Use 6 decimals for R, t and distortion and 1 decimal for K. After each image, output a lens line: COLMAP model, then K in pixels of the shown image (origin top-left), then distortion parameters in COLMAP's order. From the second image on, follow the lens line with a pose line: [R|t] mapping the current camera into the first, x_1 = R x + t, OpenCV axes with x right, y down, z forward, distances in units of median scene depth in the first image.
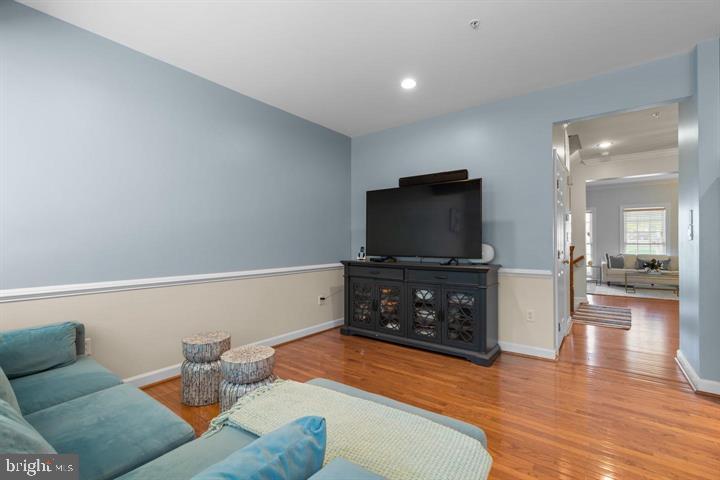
lens RADIAL K [[325.0, 0, 358.6], [0, 325.0, 233.1], [0, 0, 1]] dist [-0.009425, 0.003290]
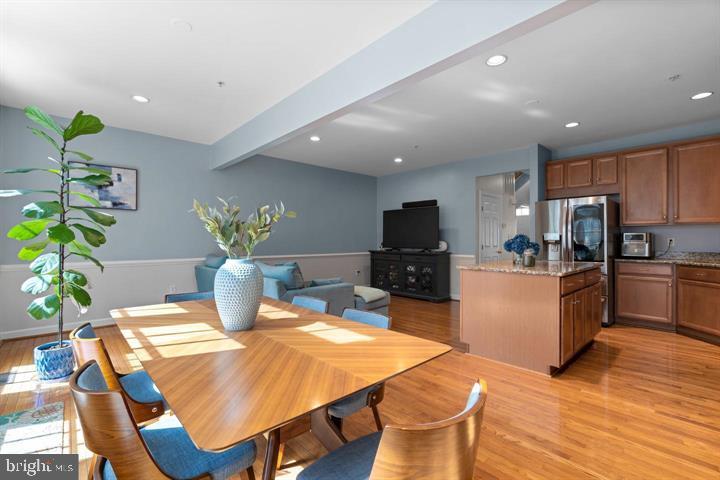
lens RADIAL K [[325.0, 0, 354.8], [0, 325.0, 234.9], [0, 0, 1]] dist [-0.009425, 0.003290]
pose [[0.982407, -0.000895, -0.186753, 0.200578], [0.003672, 0.999888, 0.014526, -0.025016], [0.186719, -0.014956, 0.982300, -0.742216]]
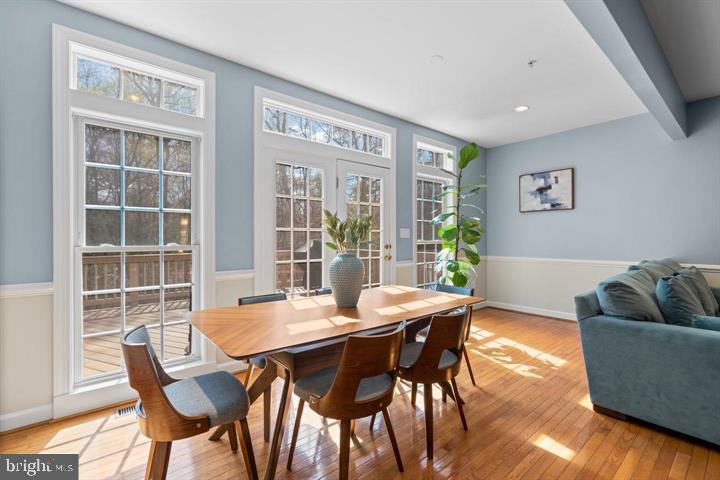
lens RADIAL K [[325.0, 0, 363.9], [0, 325.0, 238.2], [0, 0, 1]] dist [-0.009425, 0.003290]
pose [[-0.225942, -0.000099, -0.974141, 0.484617], [0.029148, 0.999552, -0.006862, -0.010504], [0.973705, -0.029945, -0.225838, -0.240970]]
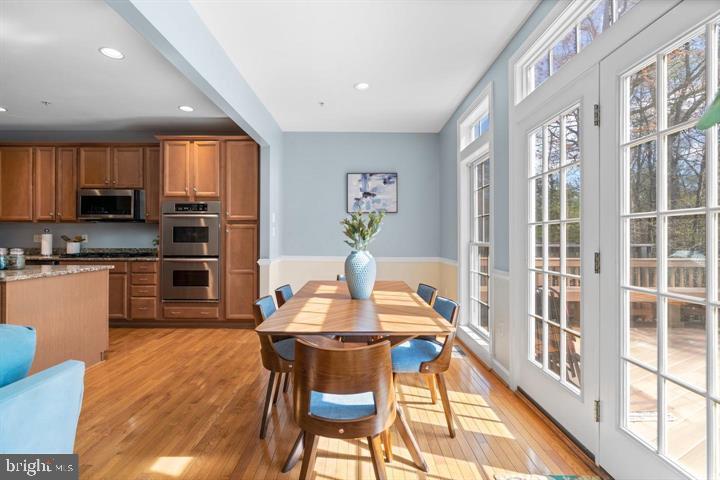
lens RADIAL K [[325.0, 0, 357.0], [0, 325.0, 236.7], [0, 0, 1]] dist [-0.009425, 0.003290]
pose [[-0.606283, 0.002807, 0.795244, -0.445493], [-0.022877, 0.999518, -0.020968, -0.002499], [-0.794920, -0.030905, -0.605927, -0.035599]]
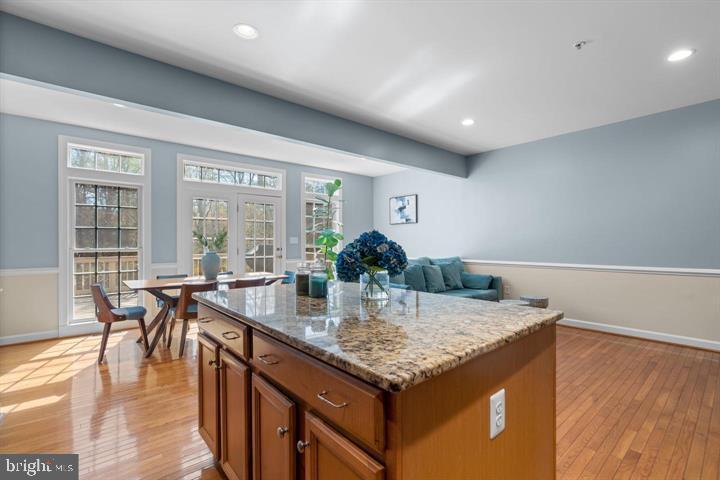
lens RADIAL K [[325.0, 0, 361.8], [0, 325.0, 241.9], [0, 0, 1]] dist [-0.009425, 0.003290]
pose [[-0.213876, -0.002095, -0.976859, 0.858804], [0.032258, 0.999437, -0.009206, 0.002672], [0.976328, -0.033481, -0.213688, 0.272793]]
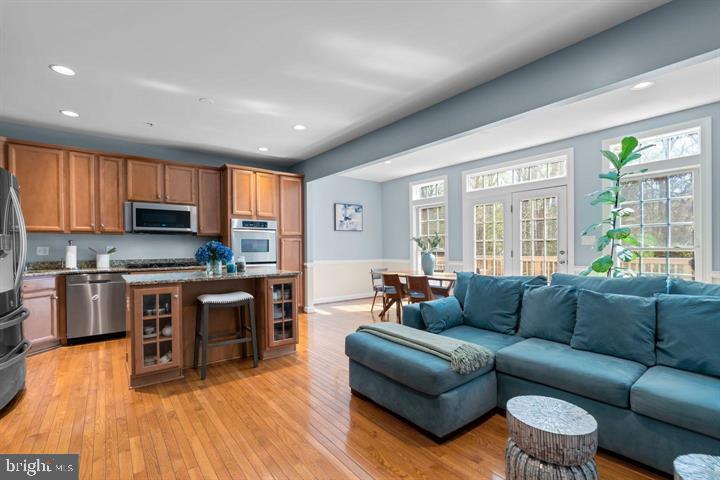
lens RADIAL K [[325.0, 0, 356.2], [0, 325.0, 247.9], [0, 0, 1]] dist [-0.009425, 0.003290]
pose [[-0.964656, 0.007479, 0.263406, -0.064987], [0.001003, 0.999694, -0.024710, 0.021521], [-0.263510, -0.023573, -0.964369, 0.872396]]
